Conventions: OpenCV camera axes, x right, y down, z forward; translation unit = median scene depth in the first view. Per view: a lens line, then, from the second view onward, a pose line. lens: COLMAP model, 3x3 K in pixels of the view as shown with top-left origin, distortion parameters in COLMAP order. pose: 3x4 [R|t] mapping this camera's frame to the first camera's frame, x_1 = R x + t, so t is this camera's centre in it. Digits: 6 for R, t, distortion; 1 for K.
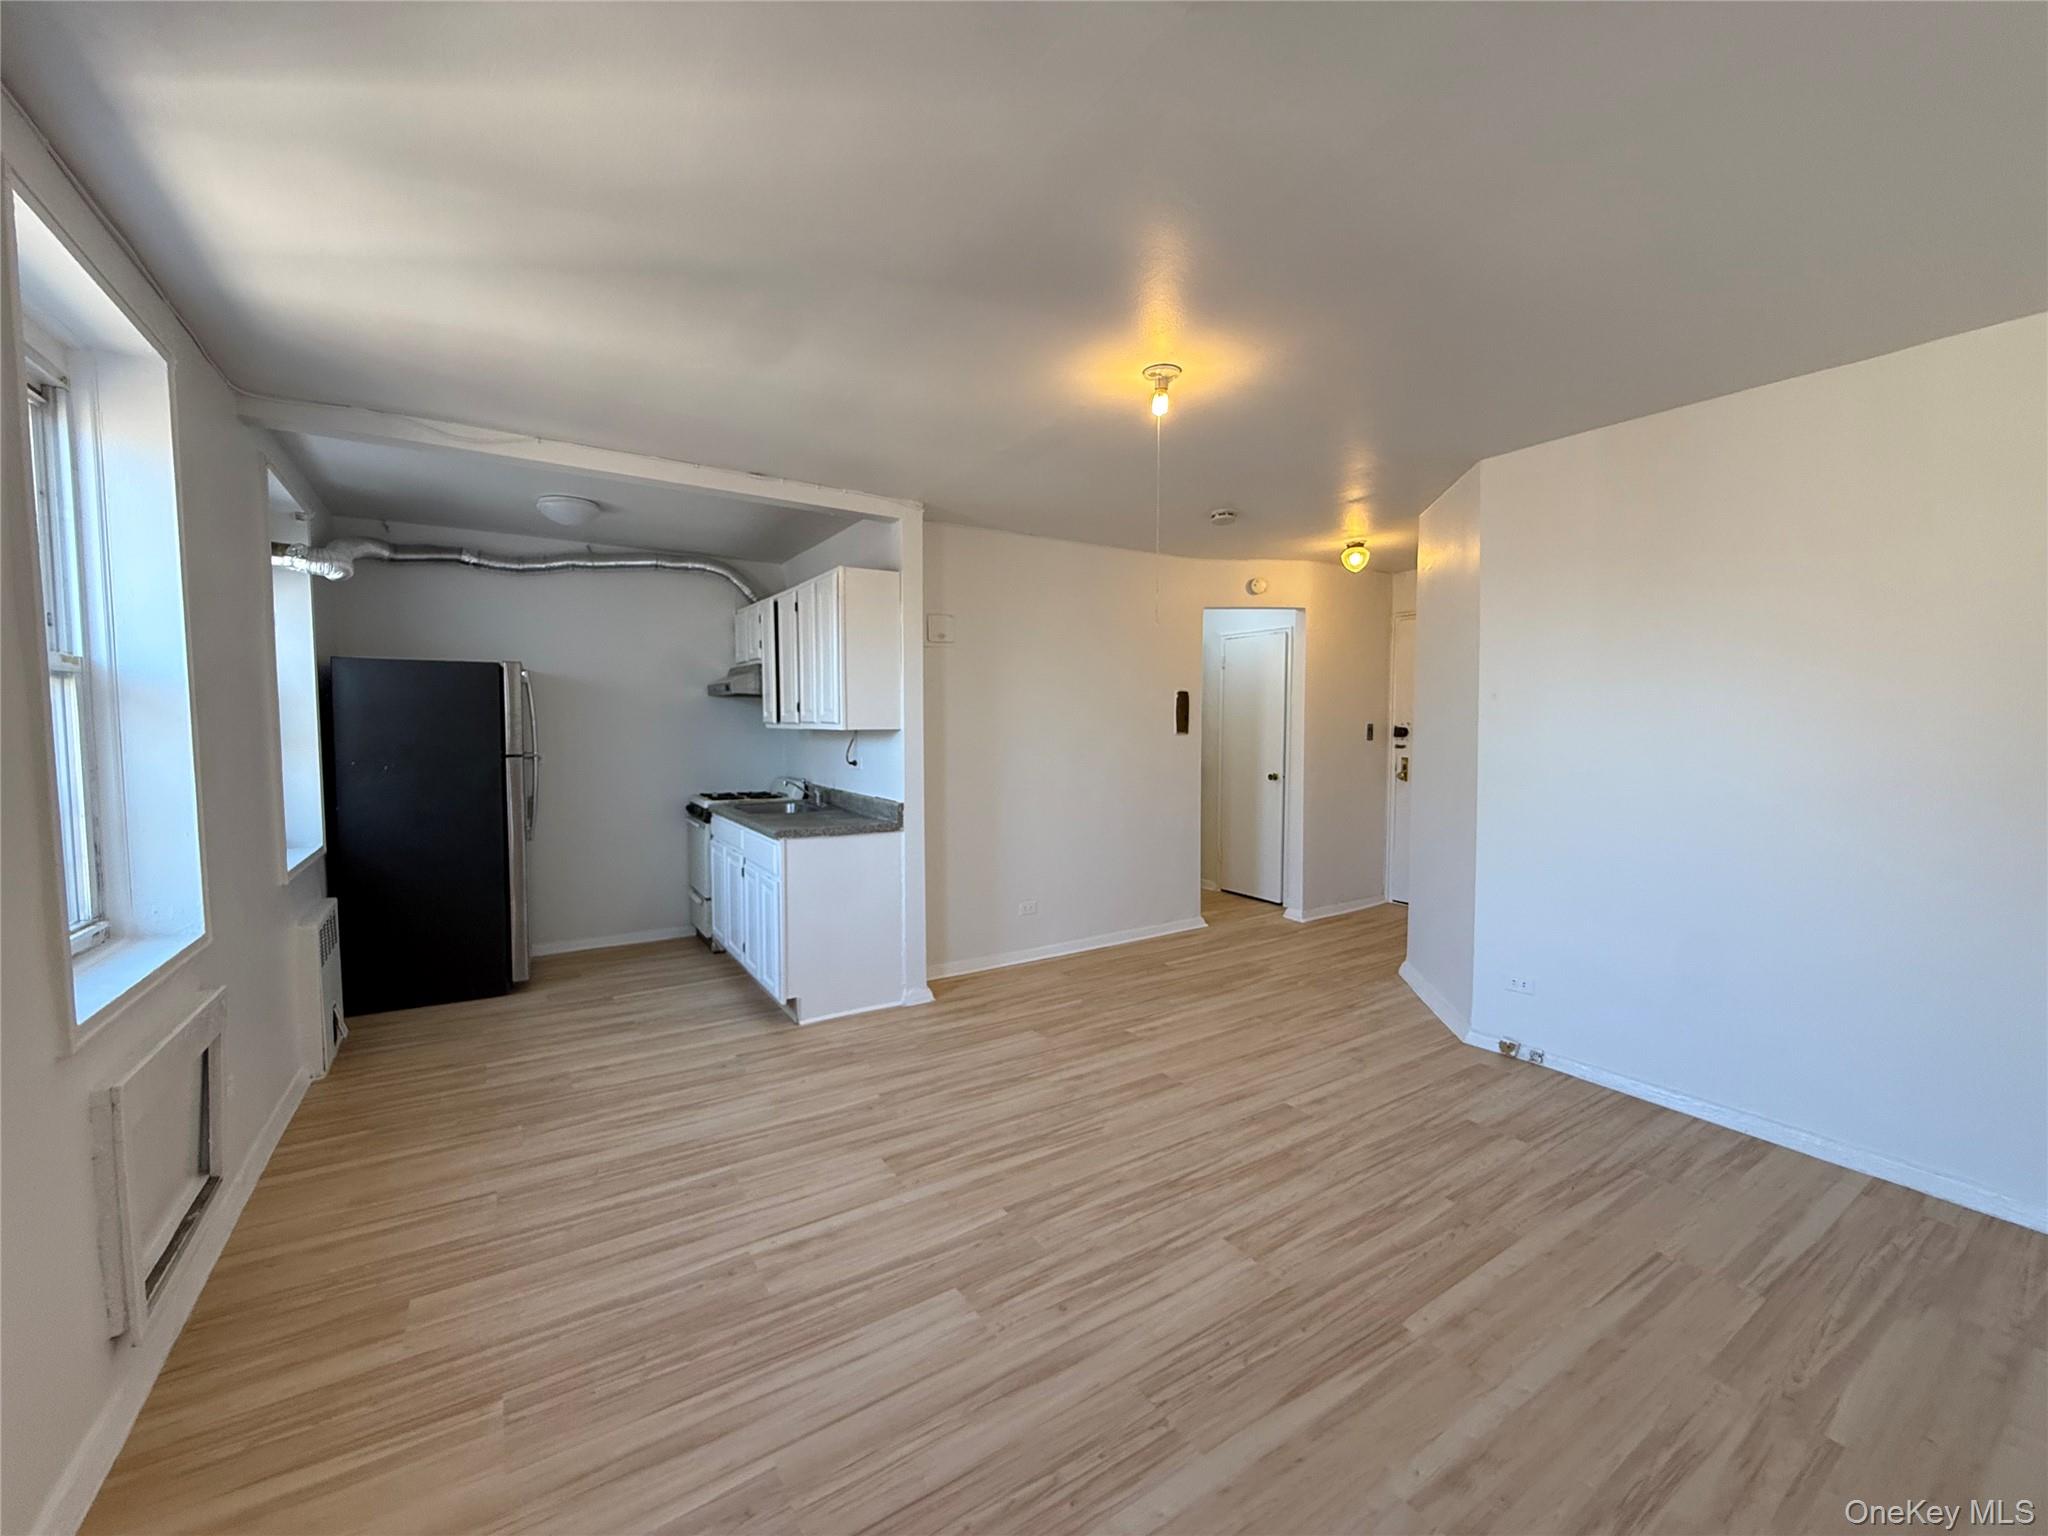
lens RADIAL K [[817.2, 0, 1021.1], [0, 817.2, 763.0], [0, 0, 1]] dist [-0.000961, -0.000352]
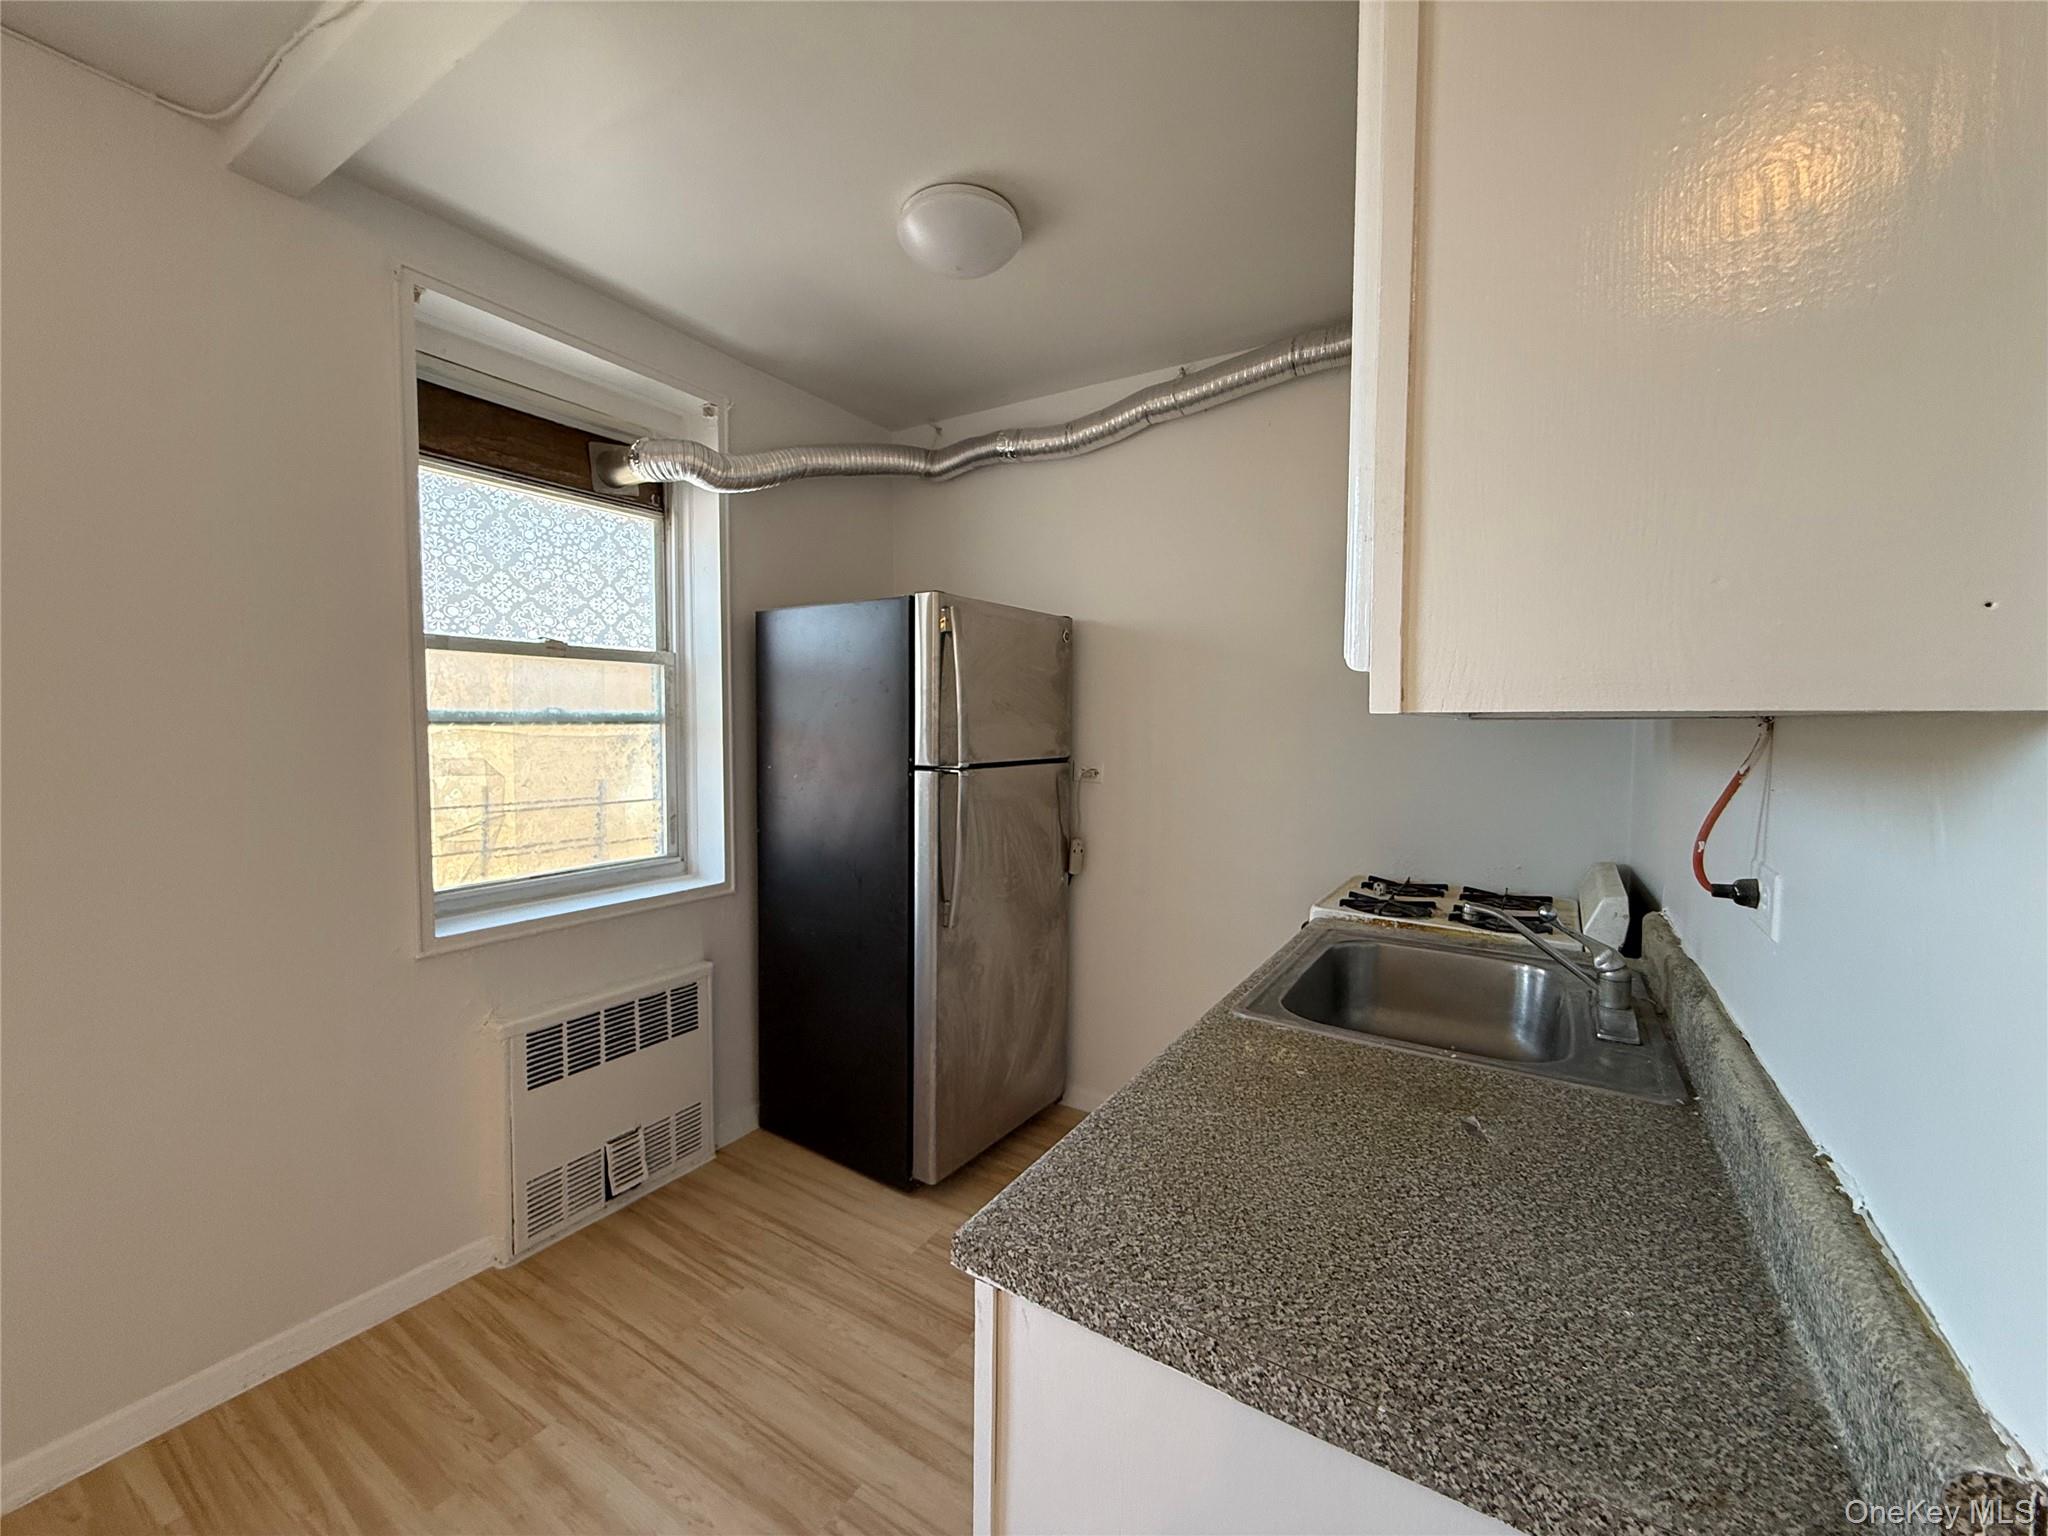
lens RADIAL K [[817.2, 0, 1016.8], [0, 817.2, 763.3], [0, 0, 1]] dist [-0.000961, -0.000352]
pose [[0.423067, 0.049030, -0.904771, -0.145105], [-0.049739, 0.998286, 0.030840, -0.042608], [0.904732, 0.031955, 0.424781, 1.123807]]
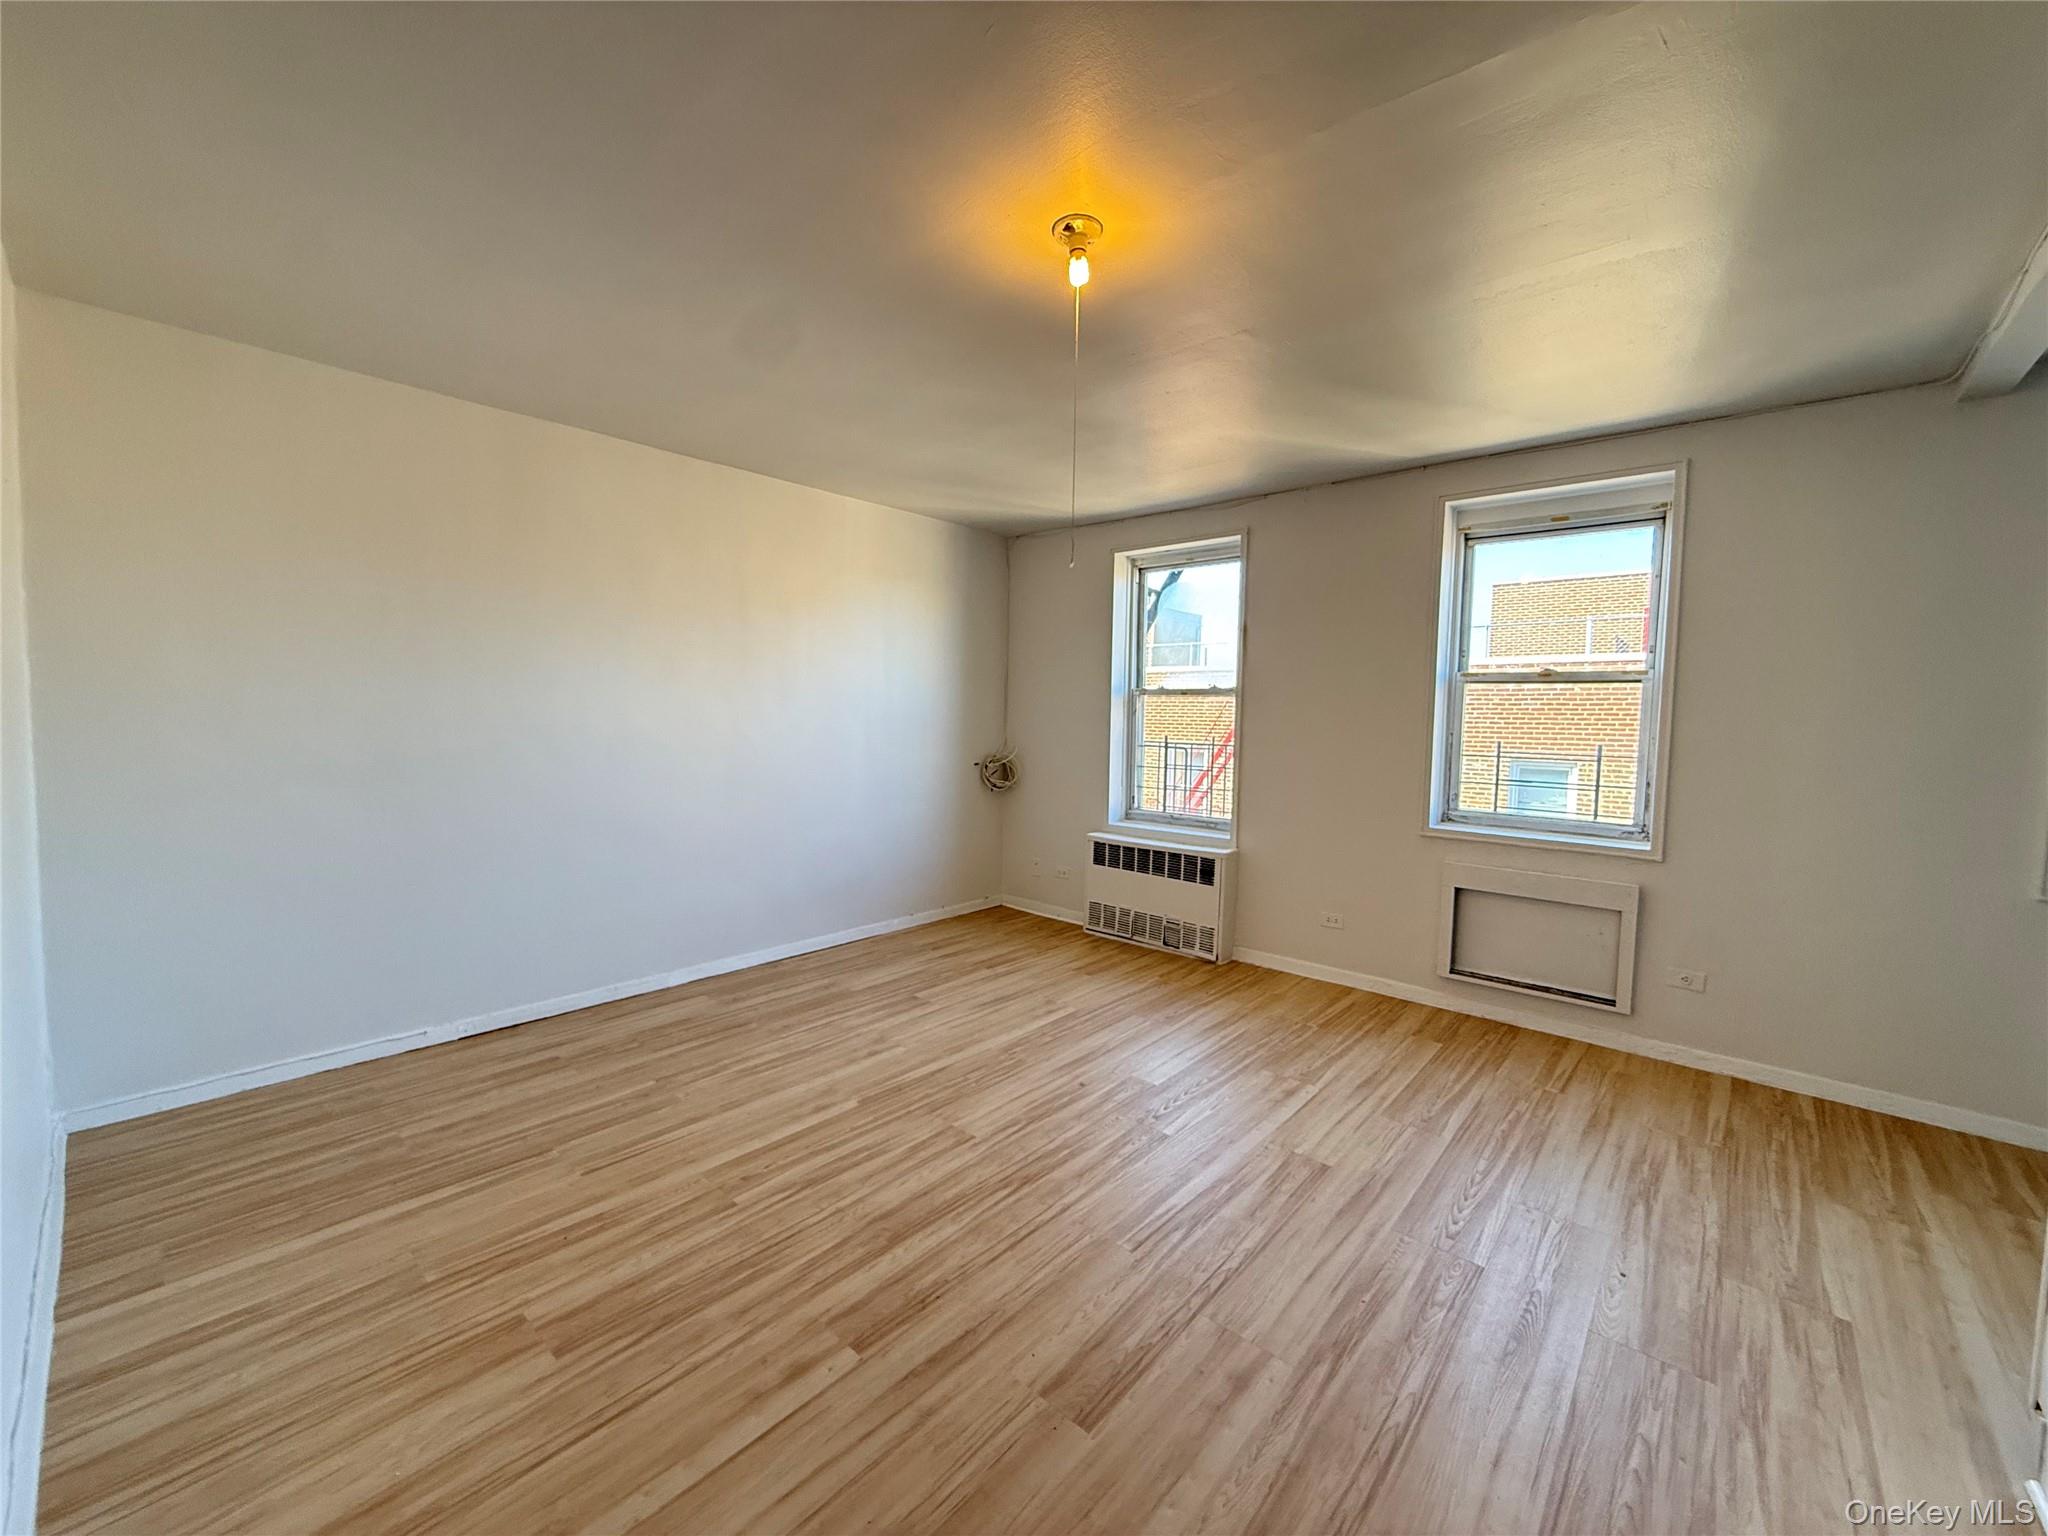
lens RADIAL K [[817.2, 0, 1019.7], [0, 817.2, 766.5], [0, 0, 1]] dist [-0.000961, -0.000352]
pose [[-0.963604, 0.001049, -0.267331, 0.360446], [-0.031247, 0.992696, 0.116525, -0.057052], [0.265501, 0.120638, -0.956533, 1.492870]]
